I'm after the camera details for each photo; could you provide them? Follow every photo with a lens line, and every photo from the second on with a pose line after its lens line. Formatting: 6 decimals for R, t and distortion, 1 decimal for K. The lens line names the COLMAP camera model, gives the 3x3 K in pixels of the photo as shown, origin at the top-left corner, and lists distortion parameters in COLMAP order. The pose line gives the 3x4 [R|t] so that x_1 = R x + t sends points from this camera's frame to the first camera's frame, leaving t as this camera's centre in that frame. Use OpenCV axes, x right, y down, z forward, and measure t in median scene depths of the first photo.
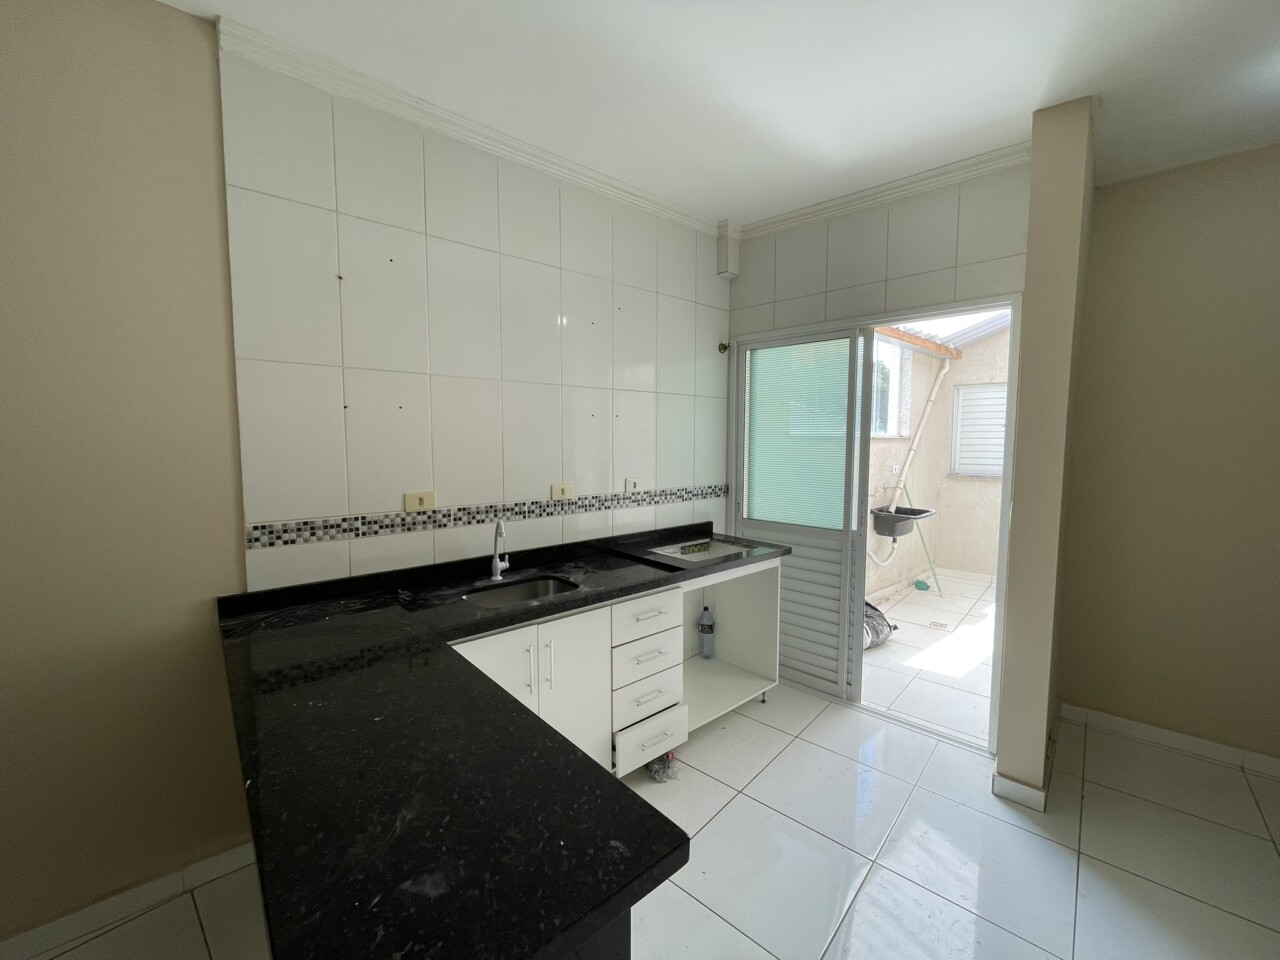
lens RADIAL K [[516.0, 0, 640.0], [0, 516.0, 480.0], [0, 0, 1]] dist [-0.002998, 0.000137]
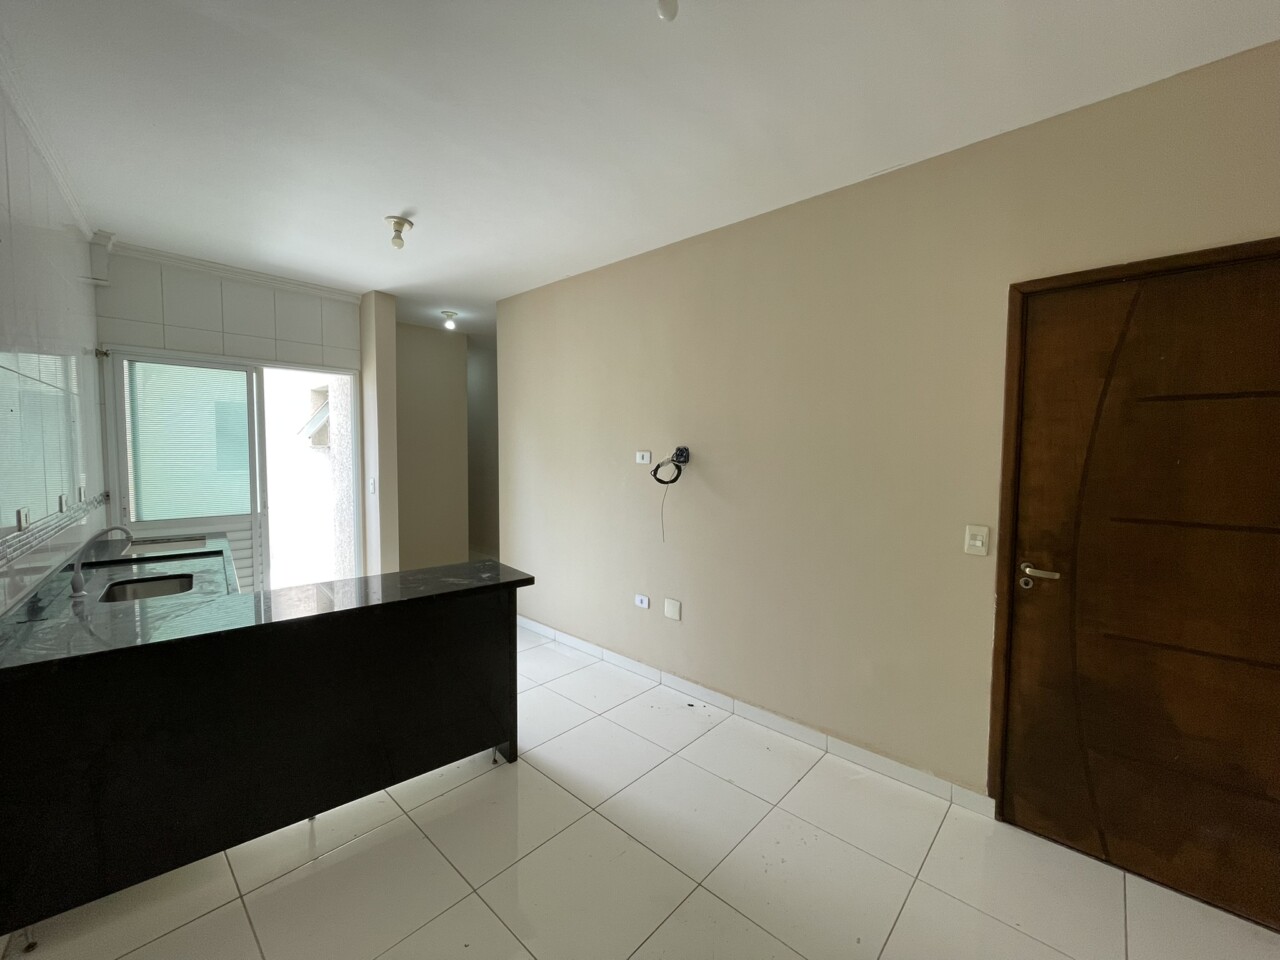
lens RADIAL K [[516.0, 0, 640.0], [0, 516.0, 480.0], [0, 0, 1]] dist [-0.002998, 0.000137]
pose [[0.013039, -0.062222, 0.997977, -0.930983], [0.064094, 0.996062, 0.061265, -0.008700], [-0.997859, 0.063165, 0.016976, -0.043790]]
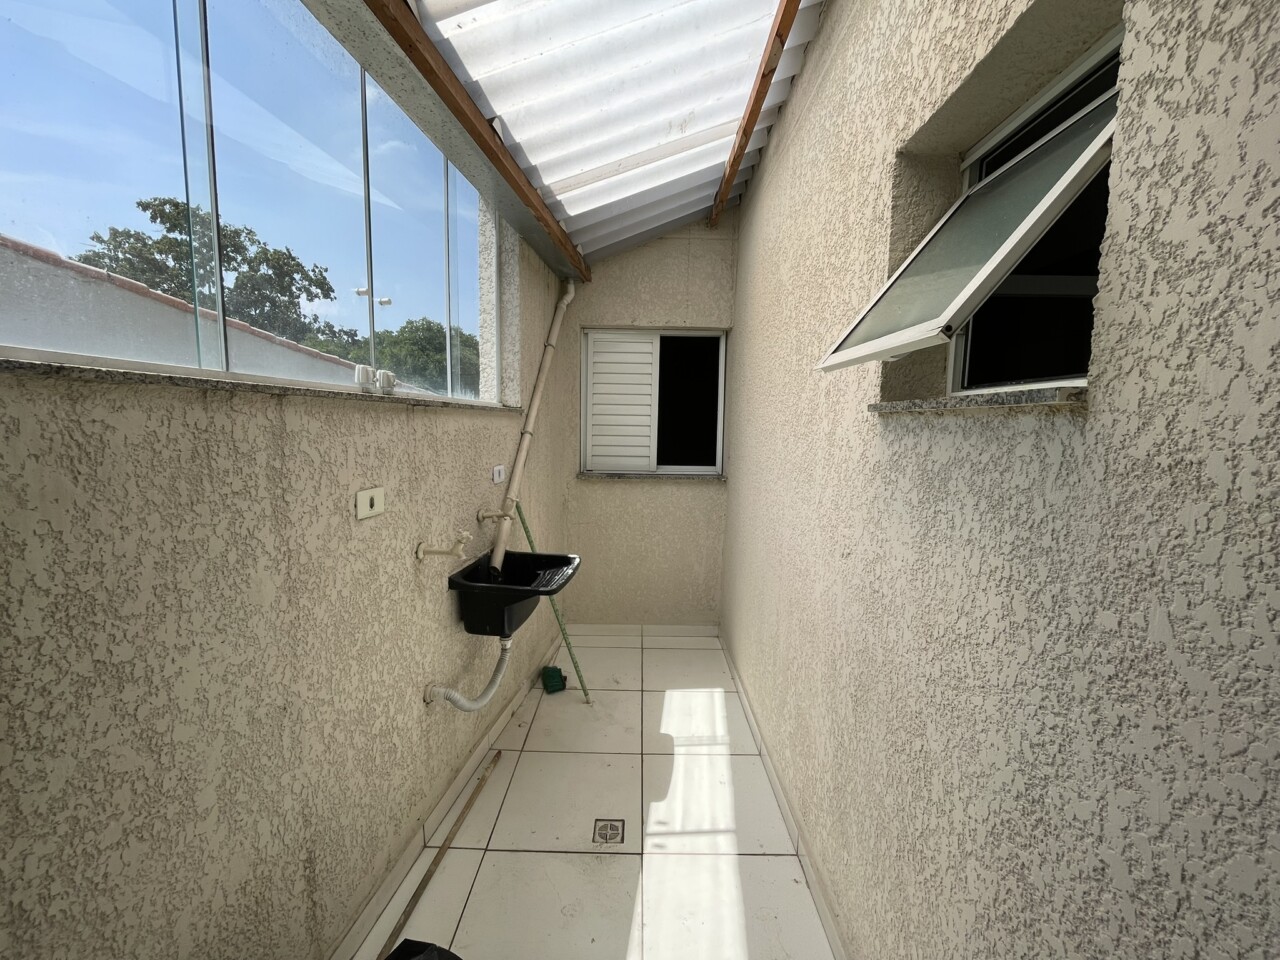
lens RADIAL K [[516.0, 0, 640.0], [0, 516.0, 480.0], [0, 0, 1]] dist [-0.002998, 0.000137]
pose [[0.742707, -0.058595, 0.667048, 0.476669], [0.035939, 0.998216, 0.047670, -0.057999], [-0.668651, -0.011432, 0.743488, 0.972529]]
